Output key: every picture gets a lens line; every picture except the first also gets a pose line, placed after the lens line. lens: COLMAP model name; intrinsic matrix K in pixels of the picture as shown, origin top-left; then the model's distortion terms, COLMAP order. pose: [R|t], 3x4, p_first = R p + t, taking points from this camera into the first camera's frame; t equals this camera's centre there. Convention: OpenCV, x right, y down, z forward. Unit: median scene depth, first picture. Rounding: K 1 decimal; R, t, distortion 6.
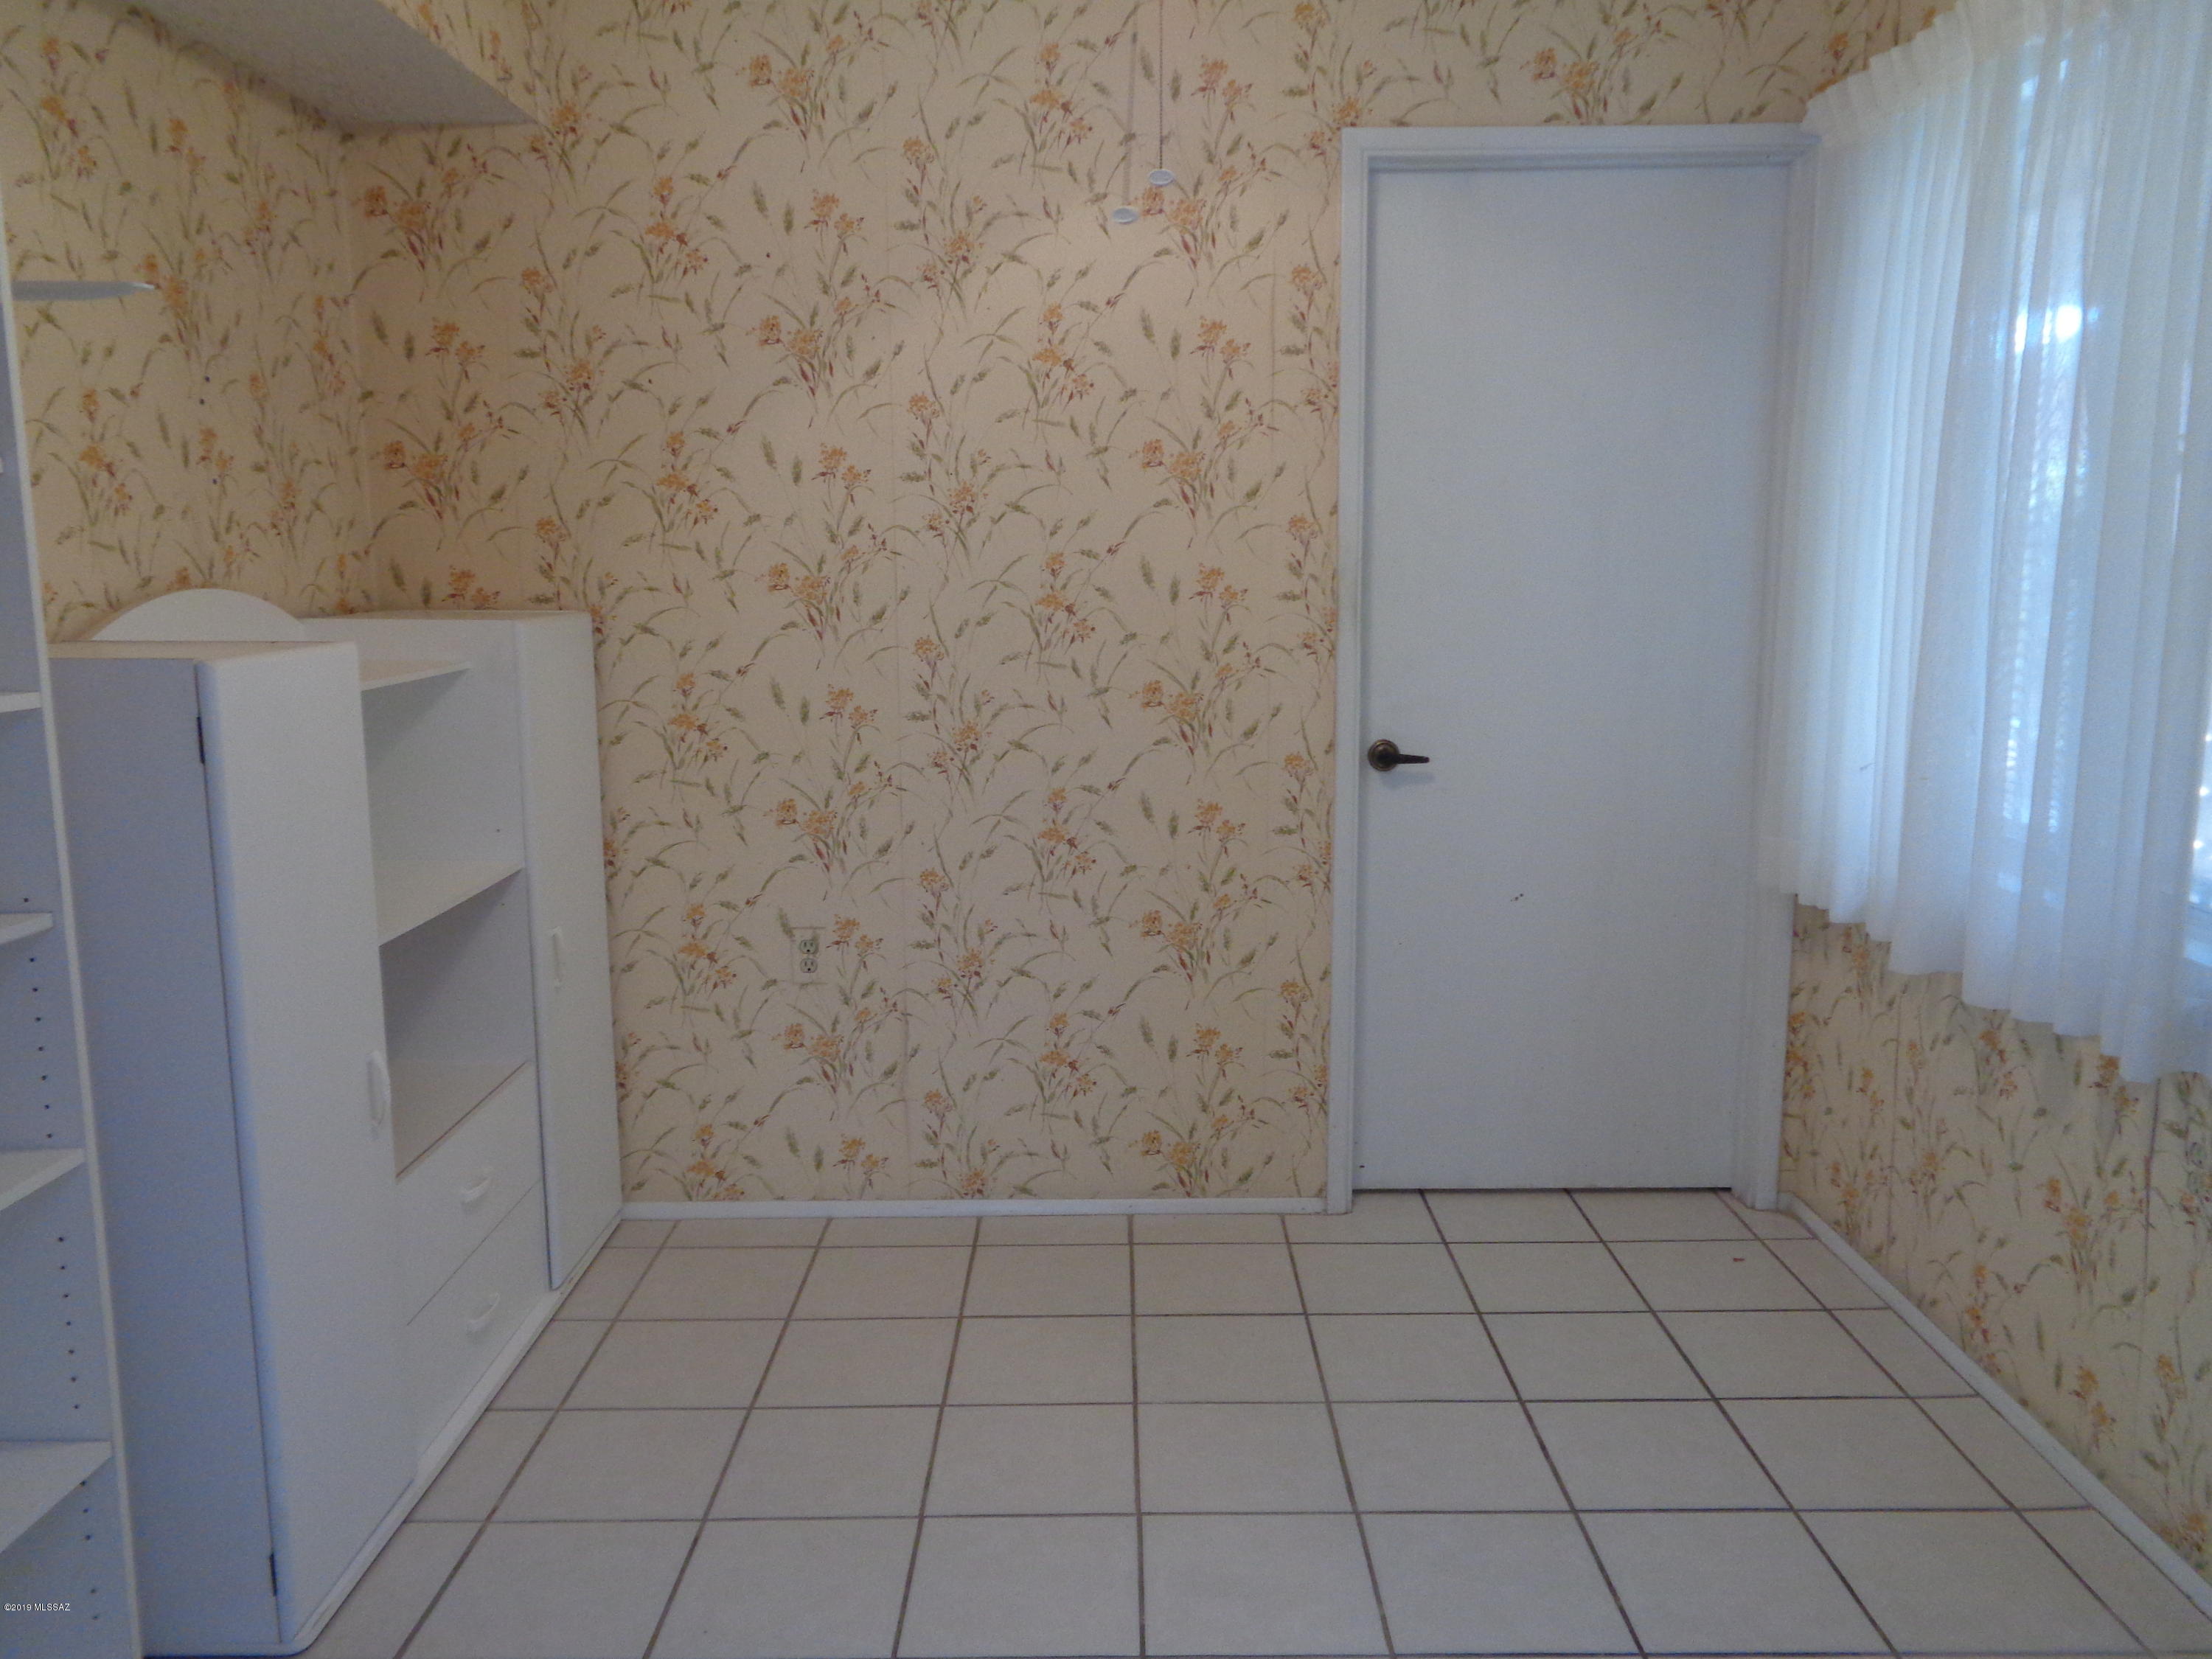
lens RADIAL K [[1673.4, 0, 1111.7], [0, 1673.4, 835.9], [0, 0, 1]] dist [0.016578, 0.000723]
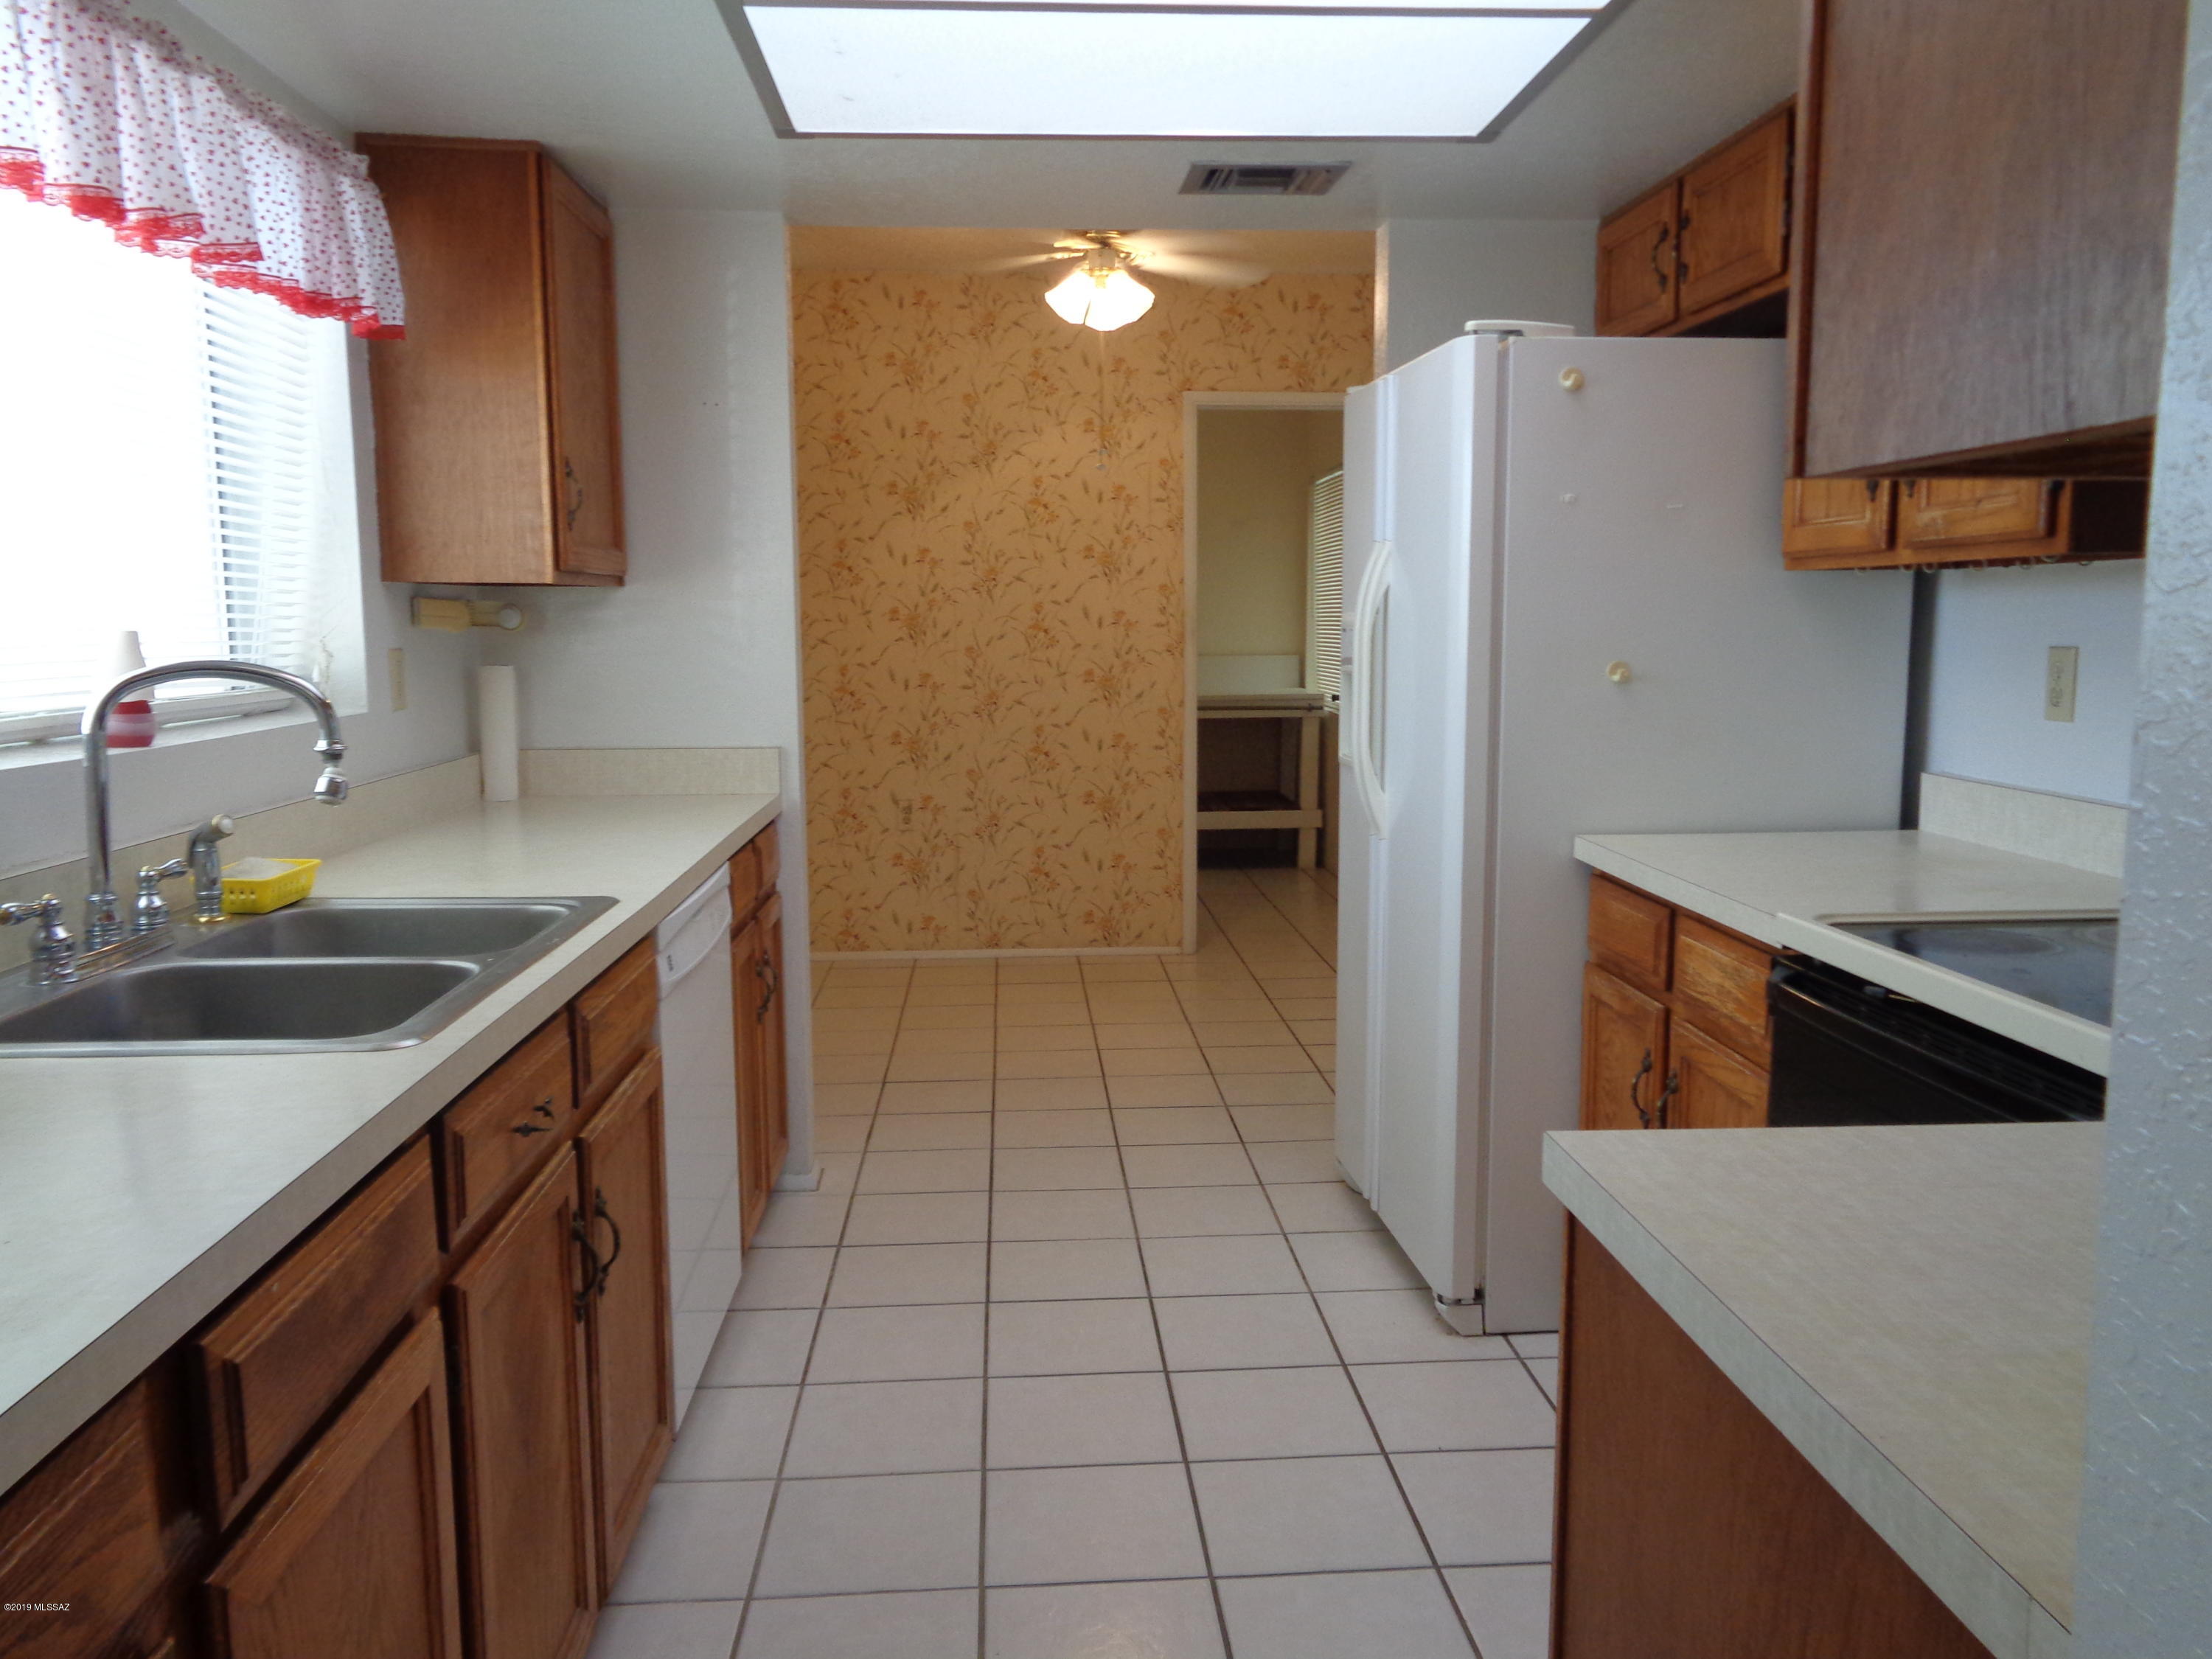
lens RADIAL K [[1673.4, 0, 1101.1], [0, 1673.4, 821.7], [0, 0, 1]] dist [0.016578, 0.000723]
pose [[0.997122, -0.005555, 0.075612, -0.108702], [0.009005, 0.998930, -0.045362, 0.170967], [-0.075279, 0.045913, 0.996105, -0.910792]]
